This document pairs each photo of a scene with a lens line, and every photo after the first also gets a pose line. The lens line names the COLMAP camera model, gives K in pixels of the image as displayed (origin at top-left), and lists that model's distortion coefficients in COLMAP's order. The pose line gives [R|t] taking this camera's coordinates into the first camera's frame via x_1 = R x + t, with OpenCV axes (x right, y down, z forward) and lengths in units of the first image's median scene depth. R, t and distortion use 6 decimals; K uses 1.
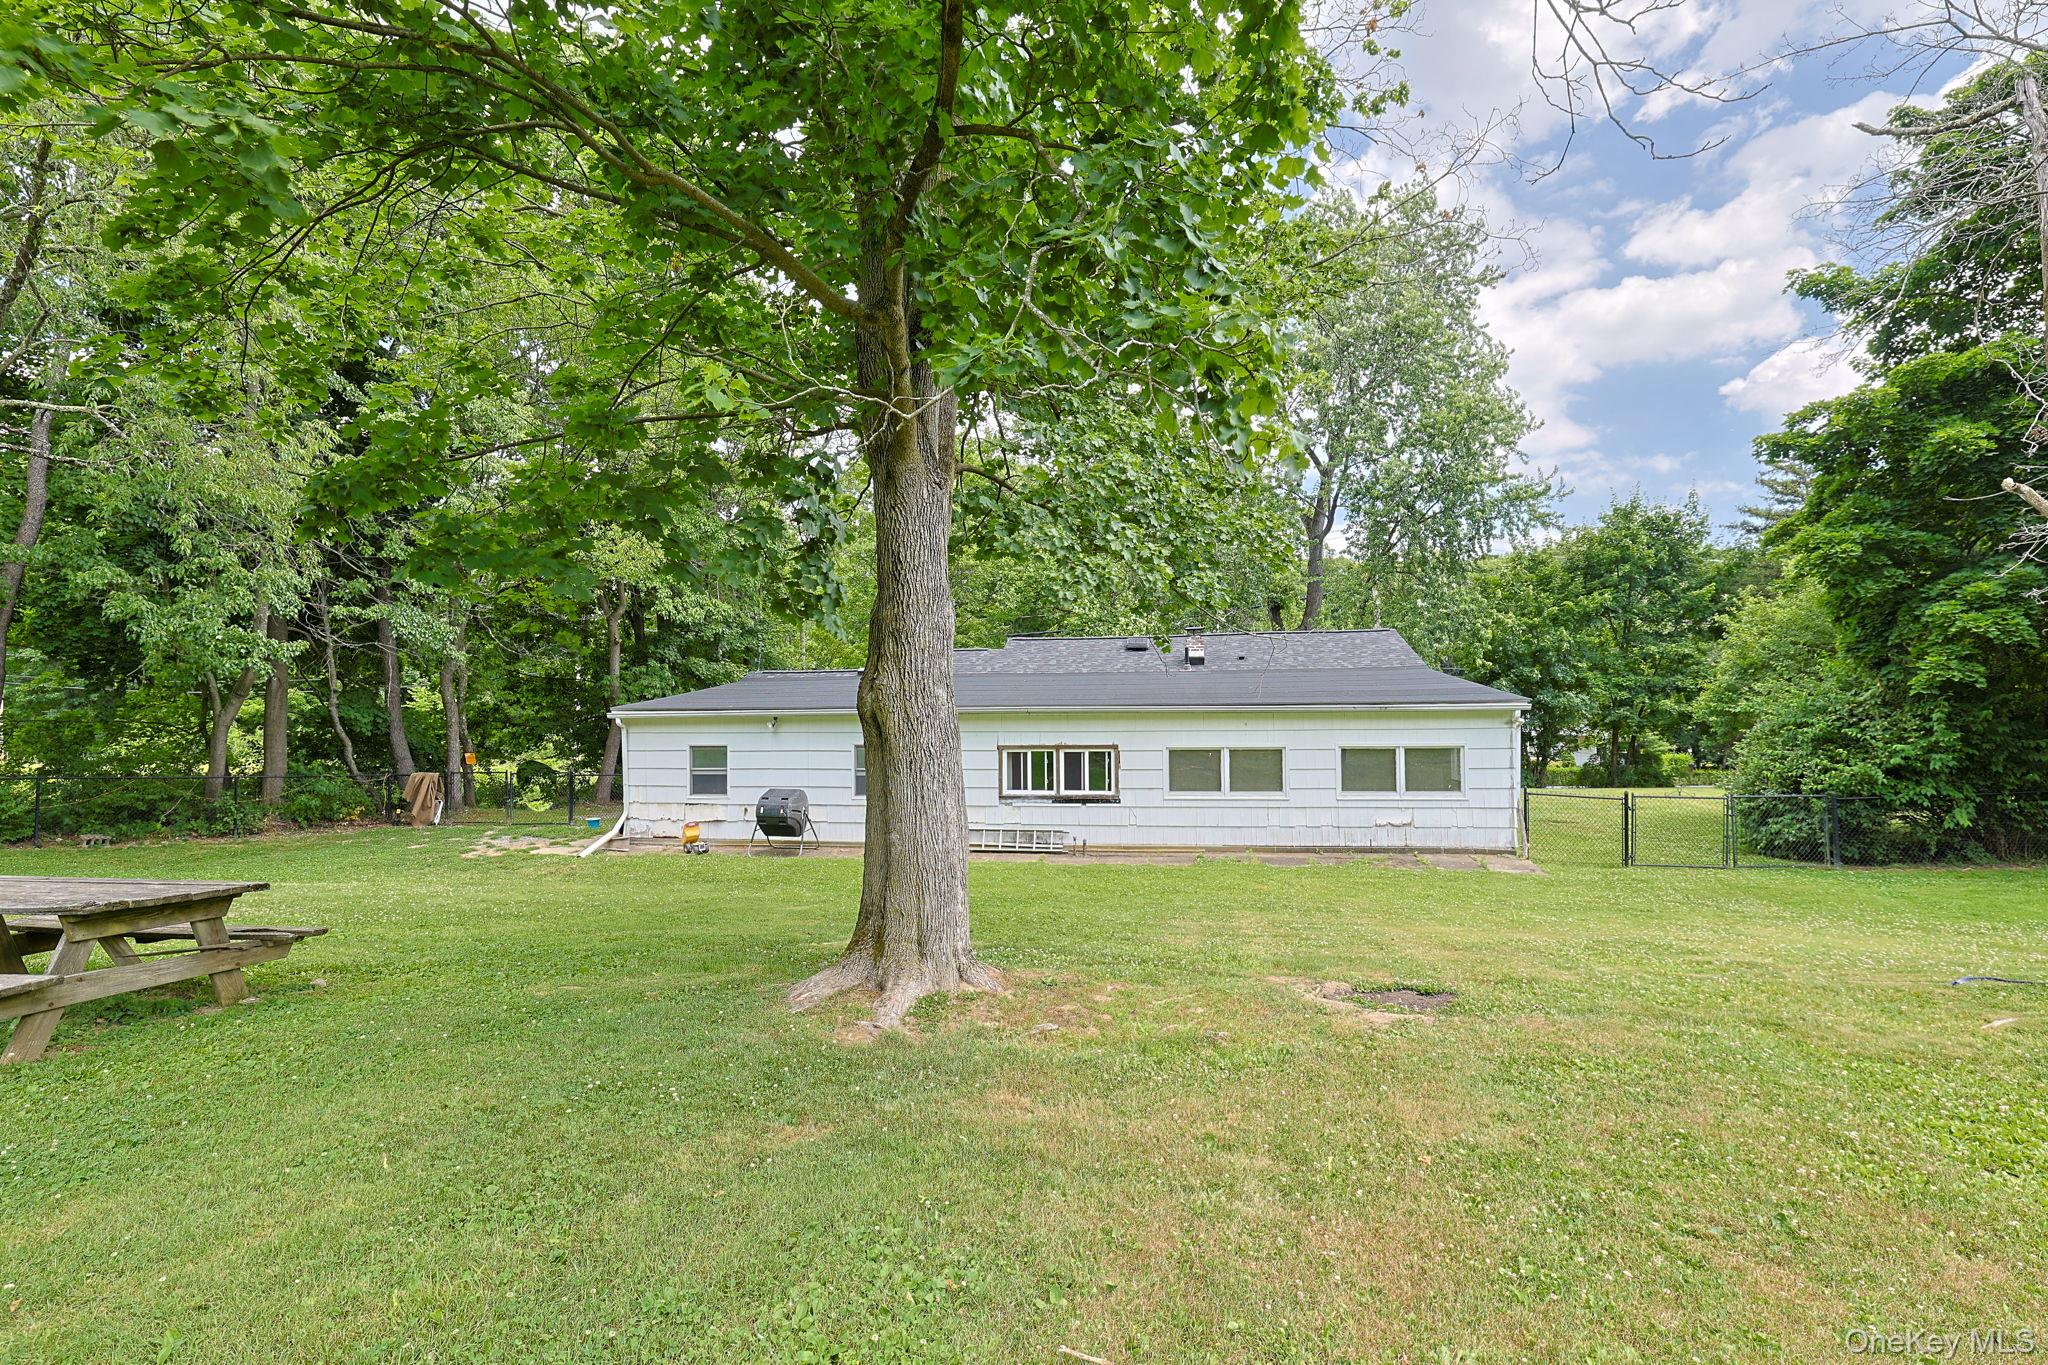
lens RADIAL K [[901.6, 0, 1030.0], [0, 901.6, 695.5], [0, 0, 1]] dist [-0.000865, 0.000215]
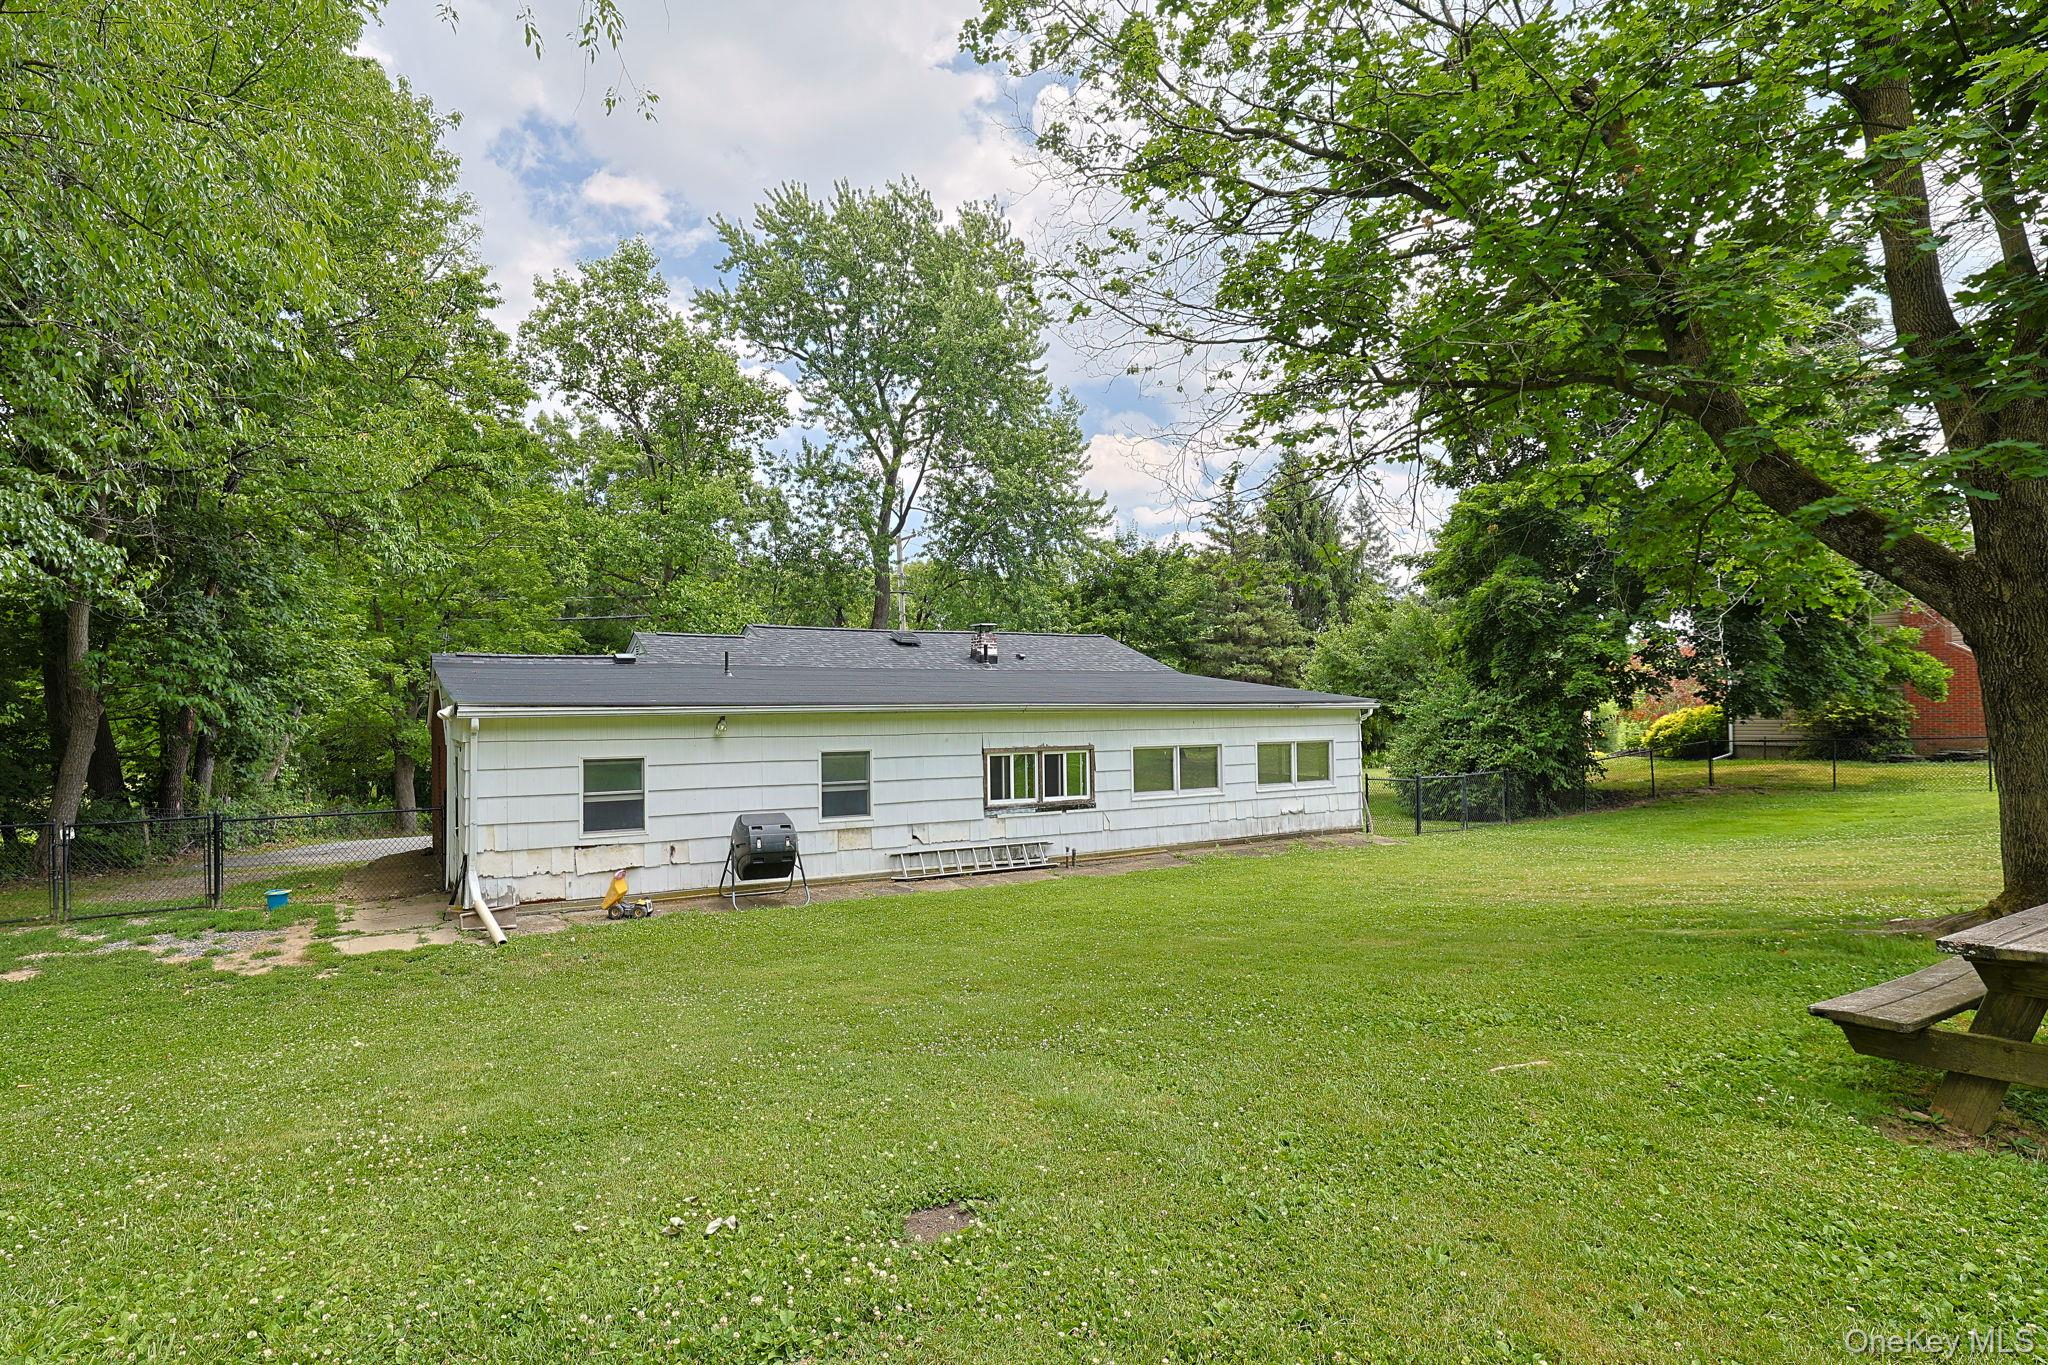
lens RADIAL K [[1007.7, 0, 935.9], [0, 1007.7, 687.6], [0, 0, 1]] dist [-0.003569, -0.000143]
pose [[0.800245, 0.016661, 0.599442, -0.651657], [-0.005956, 0.999786, -0.019836, 0.016228], [-0.599644, 0.012303, 0.800172, 0.256051]]
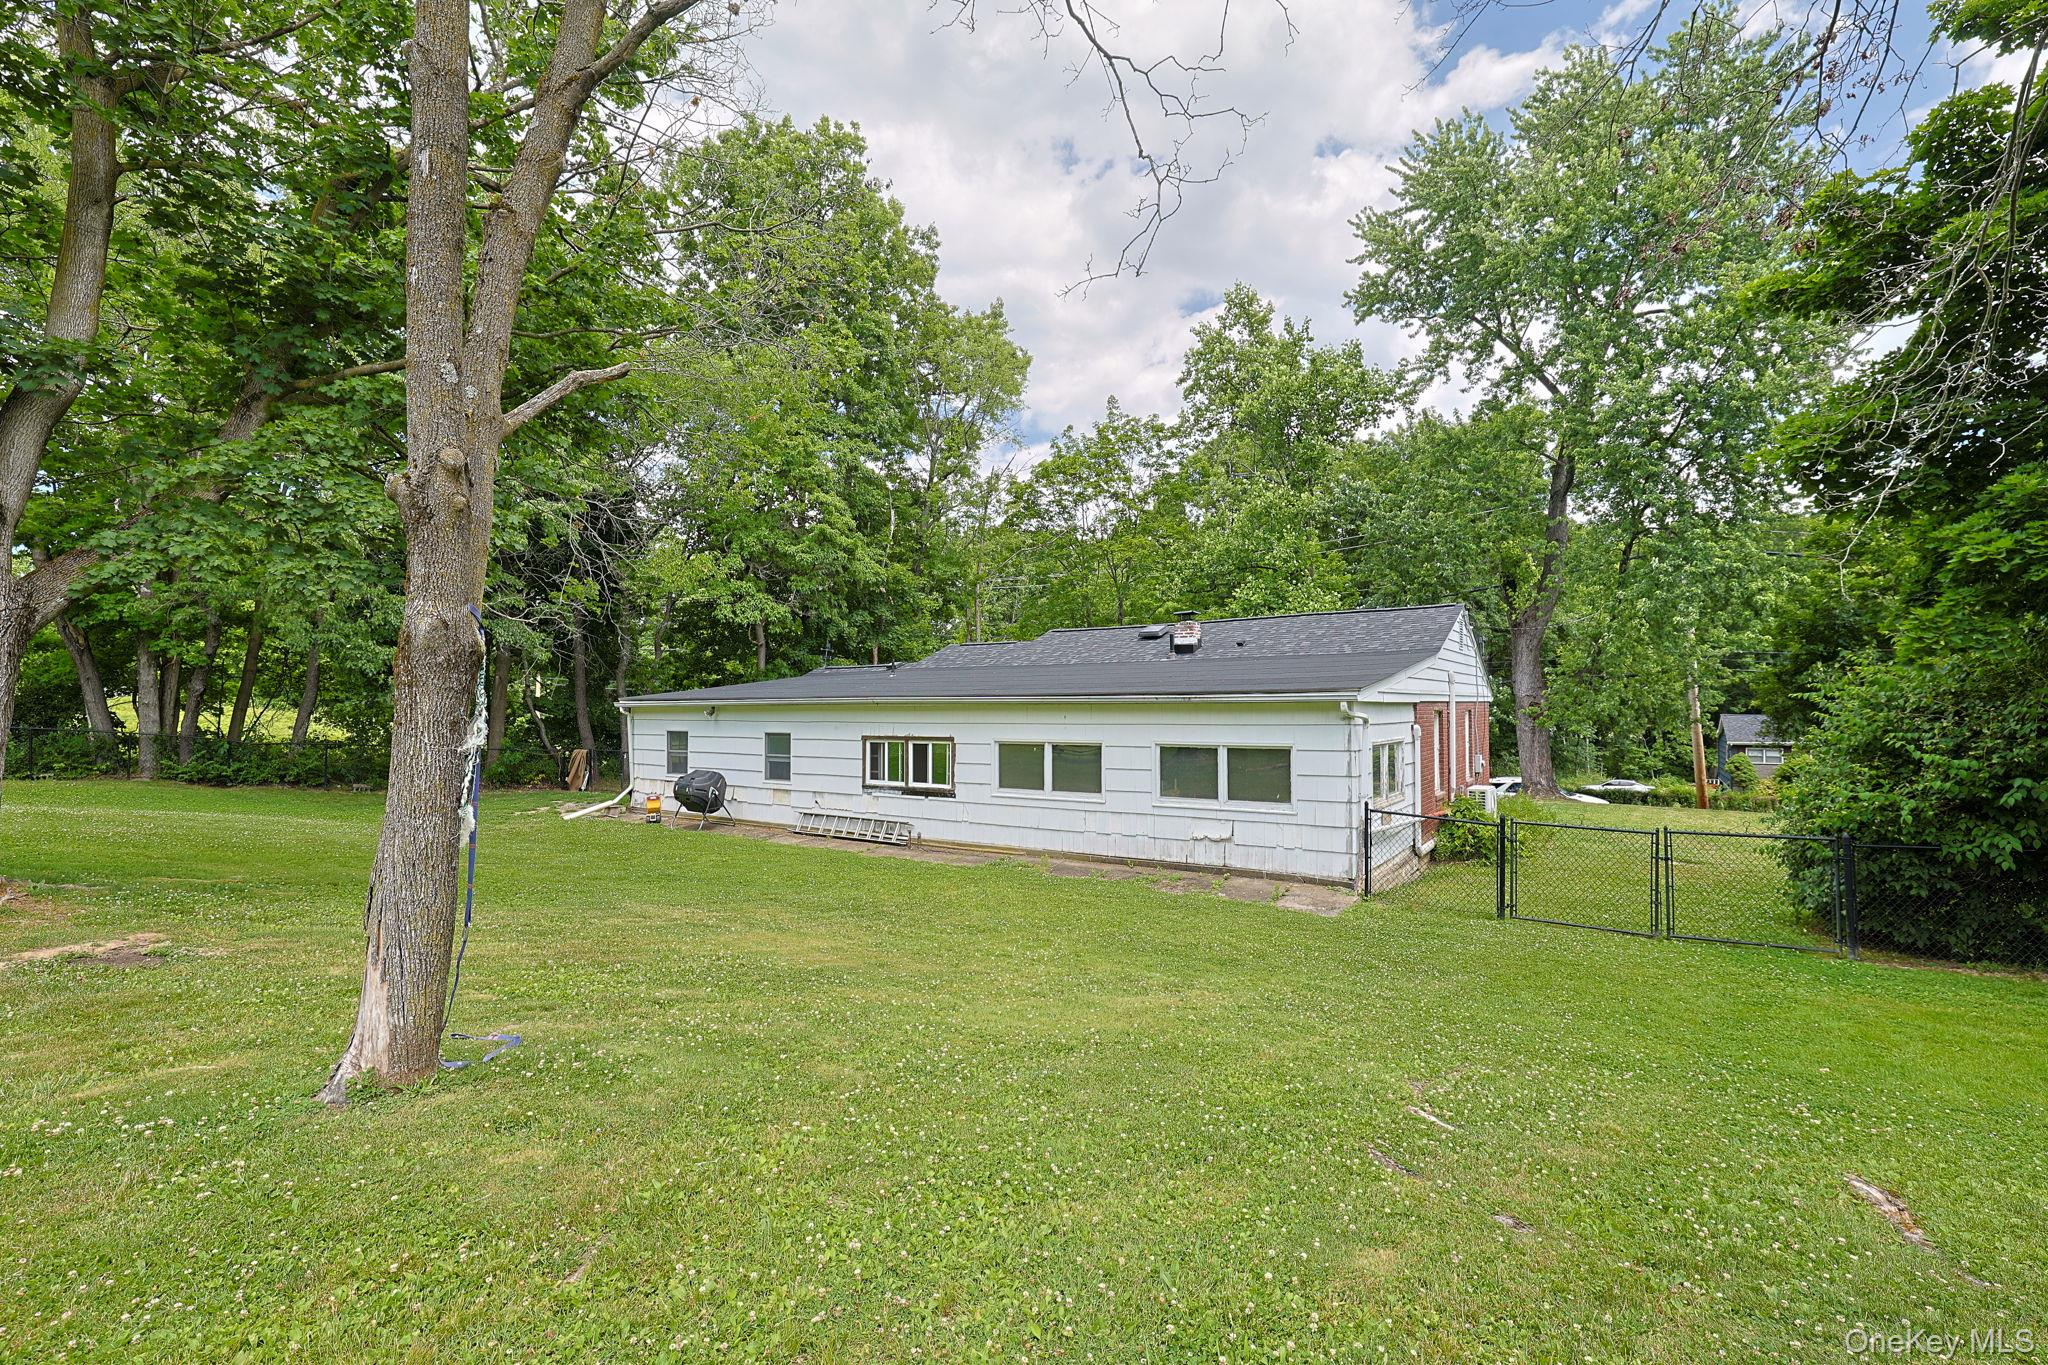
lens RADIAL K [[901.6, 0, 1030.0], [0, 901.6, 695.5], [0, 0, 1]] dist [-0.000865, 0.000215]
pose [[0.898343, -0.000009, -0.439295, 0.583447], [0.001217, 0.999996, 0.002467, 0.008026], [0.439293, -0.002751, 0.898339, 0.169416]]
